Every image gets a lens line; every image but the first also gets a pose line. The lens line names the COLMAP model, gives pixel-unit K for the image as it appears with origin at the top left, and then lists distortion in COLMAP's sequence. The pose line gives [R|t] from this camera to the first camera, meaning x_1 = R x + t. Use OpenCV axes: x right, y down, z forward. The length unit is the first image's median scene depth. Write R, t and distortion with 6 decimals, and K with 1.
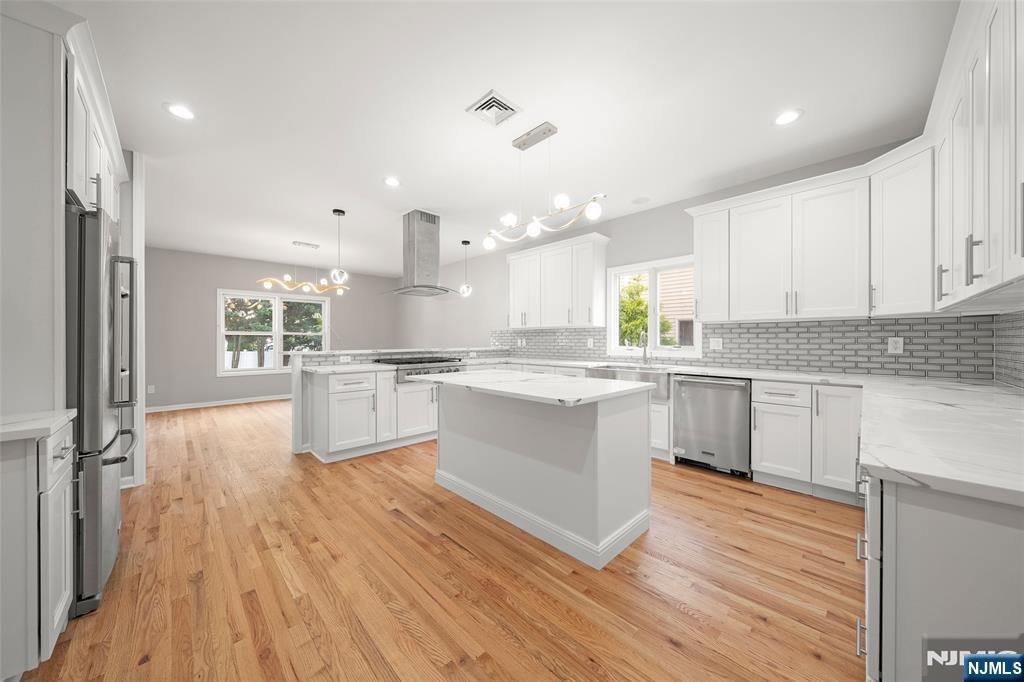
lens RADIAL K [[353.6, 0, 502.9], [0, 353.6, 339.6], [0, 0, 1]] dist [-0.002712, -0.000166]
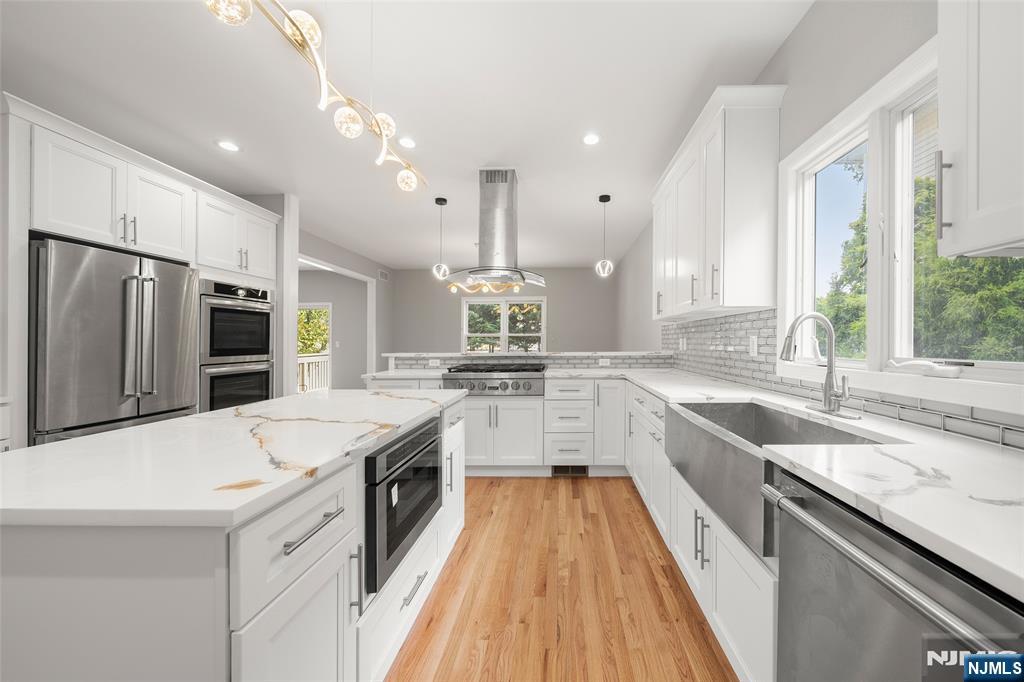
lens RADIAL K [[353.6, 0, 518.6], [0, 353.6, 340.0], [0, 0, 1]] dist [-0.002712, -0.000166]
pose [[0.714734, -0.003568, -0.699387, 0.458585], [0.005040, 0.999987, 0.000050, -0.001829], [0.699378, -0.003561, 0.714743, 0.685873]]
